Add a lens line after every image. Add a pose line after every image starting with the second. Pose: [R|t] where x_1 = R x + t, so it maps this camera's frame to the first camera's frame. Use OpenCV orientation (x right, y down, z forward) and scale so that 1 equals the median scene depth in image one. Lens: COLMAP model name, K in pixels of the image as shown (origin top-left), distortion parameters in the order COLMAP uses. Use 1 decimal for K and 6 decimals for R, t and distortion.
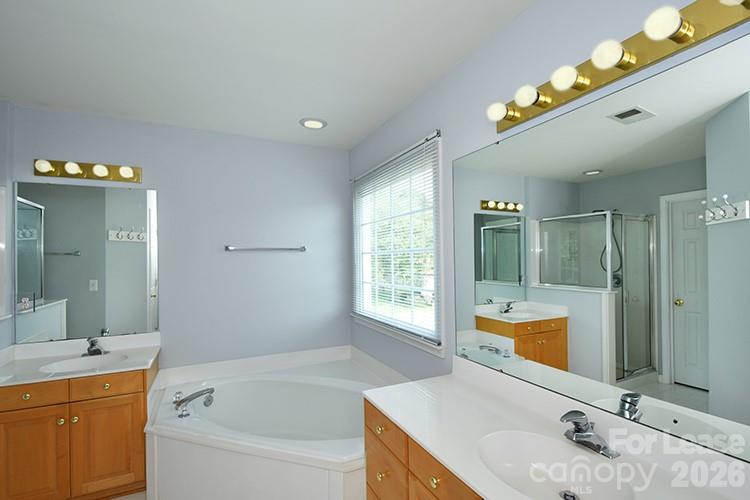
lens RADIAL K [[331.6, 0, 374.9], [0, 331.6, 251.9], [0, 0, 1]] dist [-0.003202, -0.001979]
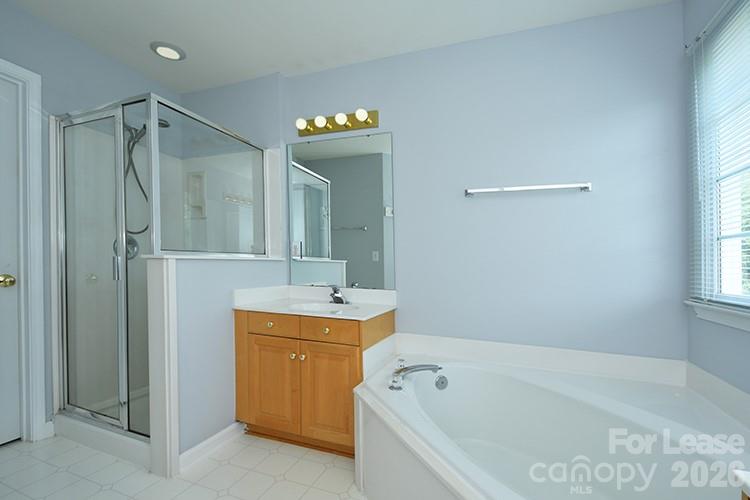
lens RADIAL K [[331.6, 0, 371.7], [0, 331.6, 251.3], [0, 0, 1]] dist [-0.003202, -0.001979]
pose [[0.664601, -0.015030, -0.747047, -0.021559], [0.009870, 0.999887, -0.011336, 0.165853], [0.747133, 0.000160, 0.664675, 0.402578]]
